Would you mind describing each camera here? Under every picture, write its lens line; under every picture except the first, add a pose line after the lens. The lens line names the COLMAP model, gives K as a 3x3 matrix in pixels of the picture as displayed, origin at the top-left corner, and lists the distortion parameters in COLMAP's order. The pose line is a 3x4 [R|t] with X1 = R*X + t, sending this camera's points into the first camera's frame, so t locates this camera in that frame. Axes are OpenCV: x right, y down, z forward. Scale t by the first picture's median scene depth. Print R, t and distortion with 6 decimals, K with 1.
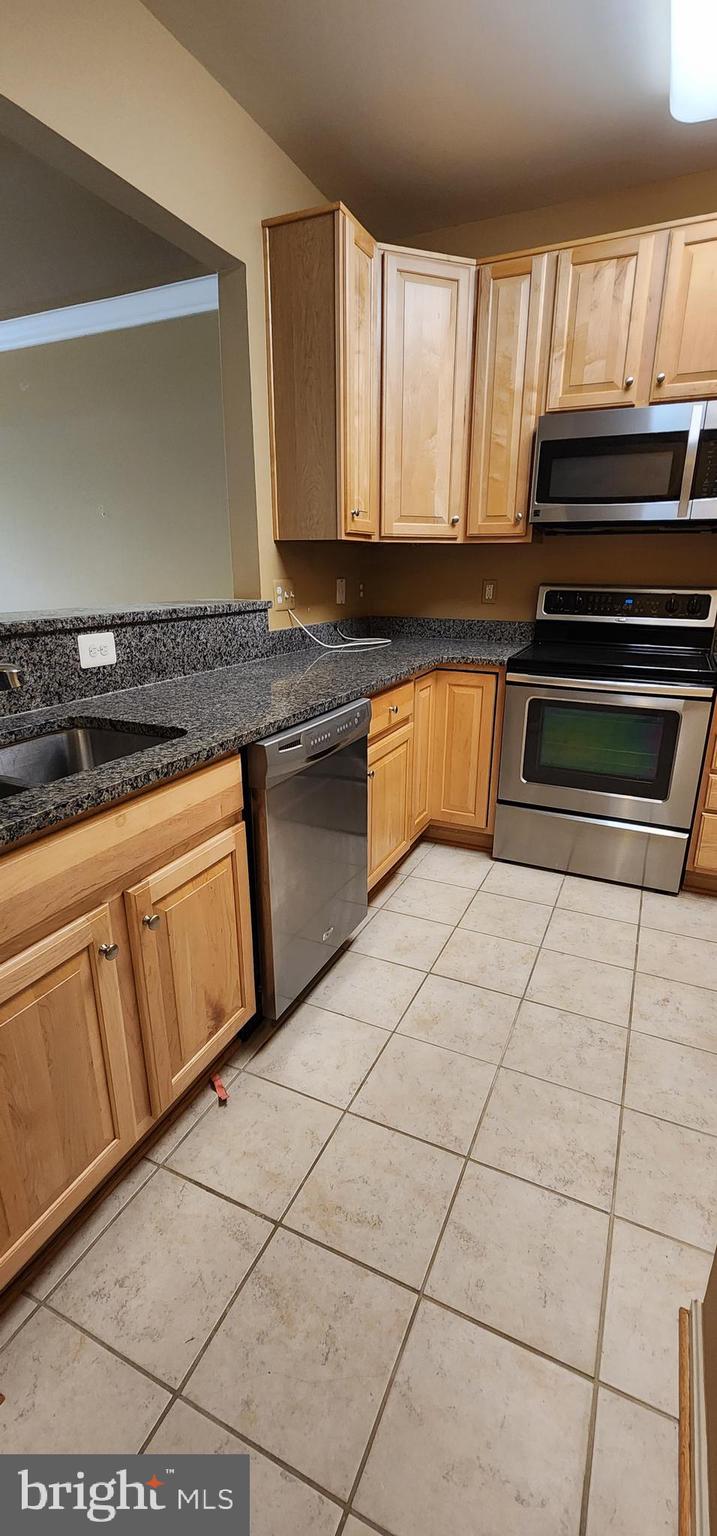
lens RADIAL K [[638.1, 0, 358.5], [0, 638.1, 768.0], [0, 0, 1]] dist [-0.000993, -0.000312]
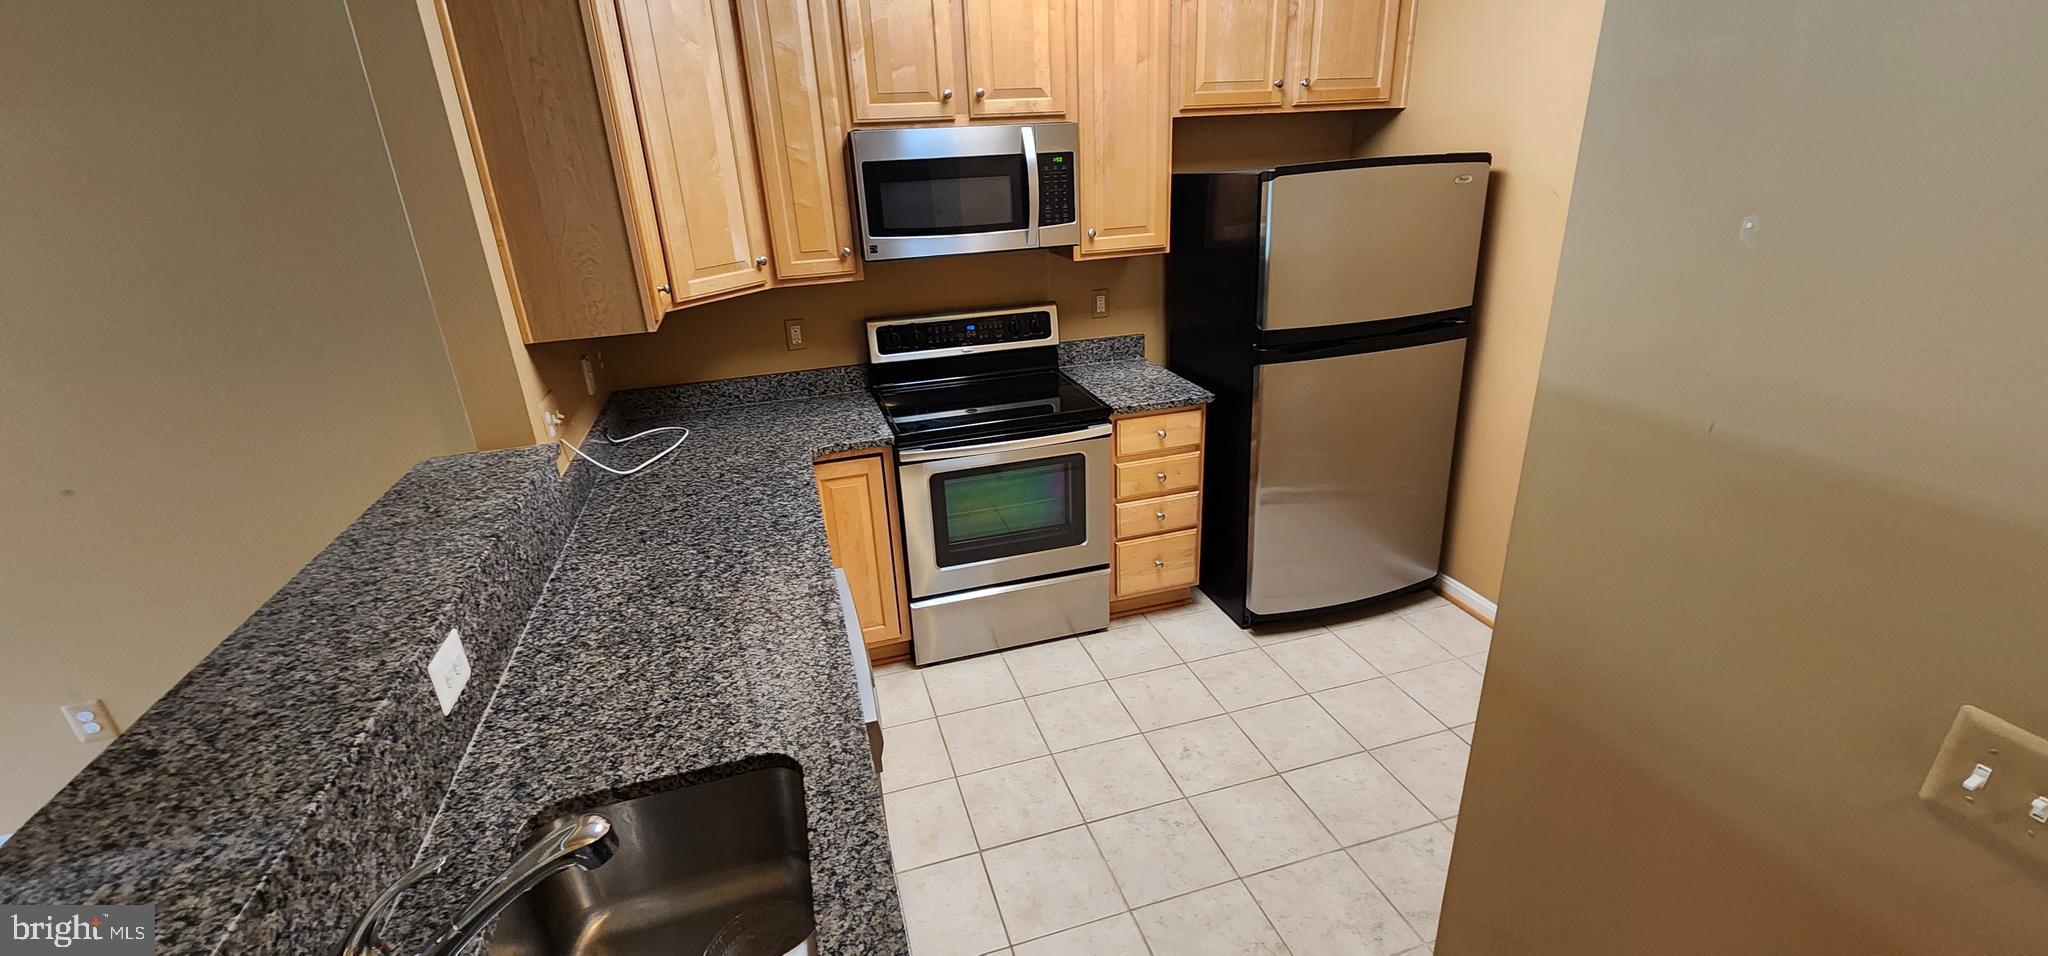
lens RADIAL K [[850.8, 0, 1024.0], [0, 850.8, 478.0], [0, 0, 1]] dist [-0.000993, -0.000312]
pose [[0.741183, -0.280783, 0.609761, -0.312816], [0.247231, 0.958654, 0.140924, -0.231404], [-0.624119, 0.046301, 0.779957, 0.067424]]
